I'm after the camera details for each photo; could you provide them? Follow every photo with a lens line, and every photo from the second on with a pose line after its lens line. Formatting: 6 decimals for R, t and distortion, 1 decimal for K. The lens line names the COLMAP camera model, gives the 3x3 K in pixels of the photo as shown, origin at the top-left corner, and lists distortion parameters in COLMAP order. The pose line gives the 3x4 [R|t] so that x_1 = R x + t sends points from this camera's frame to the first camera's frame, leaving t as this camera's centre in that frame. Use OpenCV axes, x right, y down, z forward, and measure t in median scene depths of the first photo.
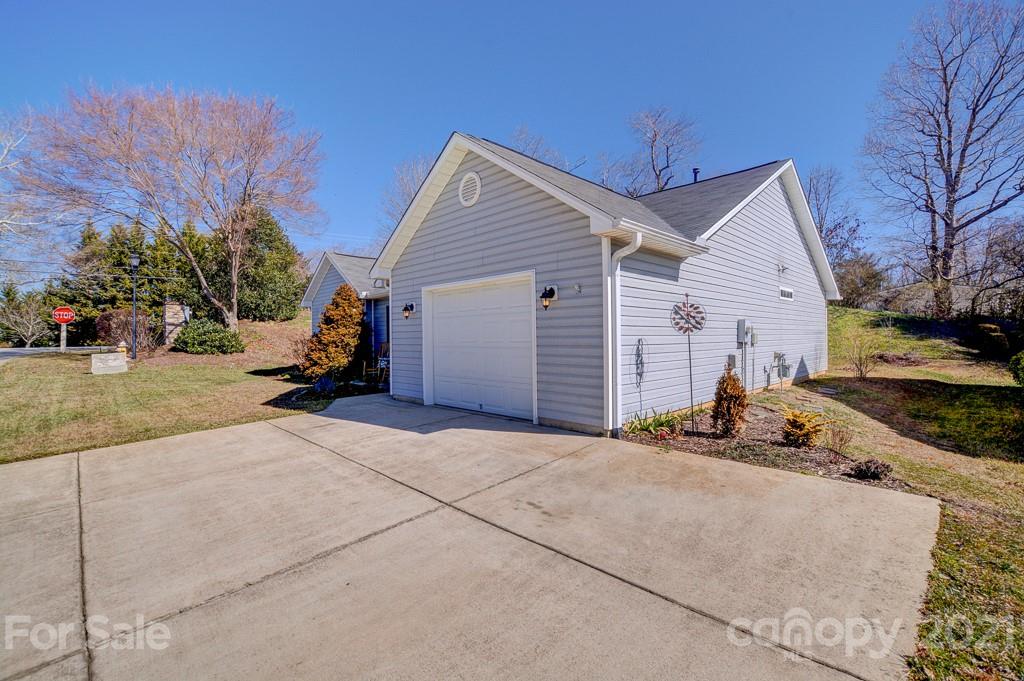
lens RADIAL K [[445.4, 0, 512.0], [0, 445.4, 340.5], [0, 0, 1]] dist [-0.029793, 0.000018]
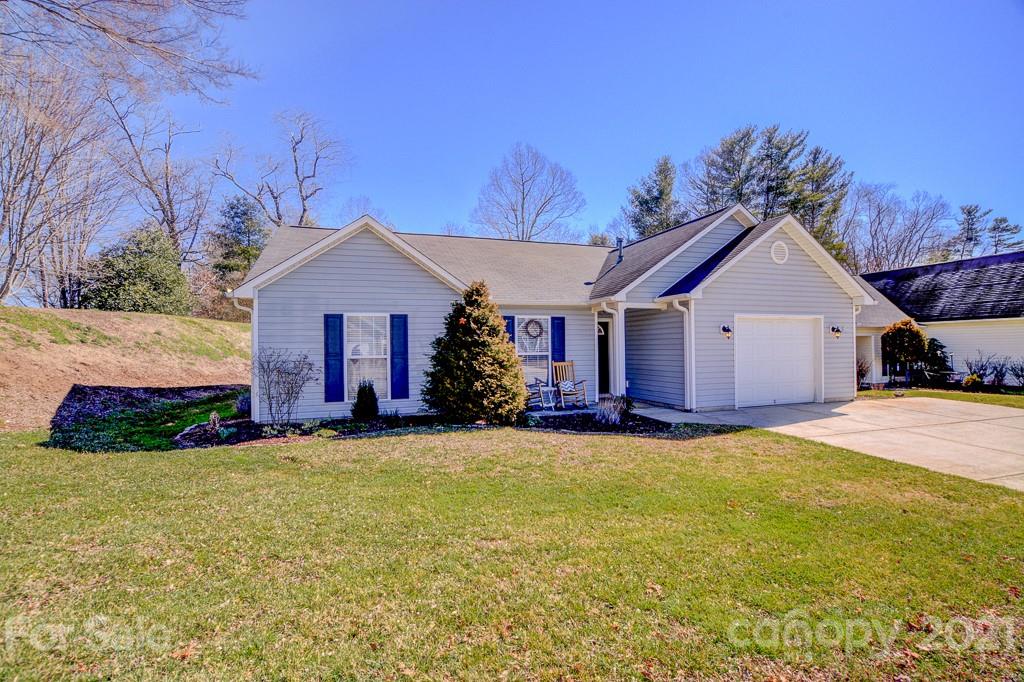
lens RADIAL K [[444.4, 0, 496.4], [0, 444.4, 343.8], [0, 0, 1]] dist [-0.025149, 0.000149]
pose [[0.455573, 0.009982, 0.890142, -1.553200], [0.011354, 0.999791, -0.017022, -0.022611], [-0.890126, 0.017862, 0.455365, 1.015342]]
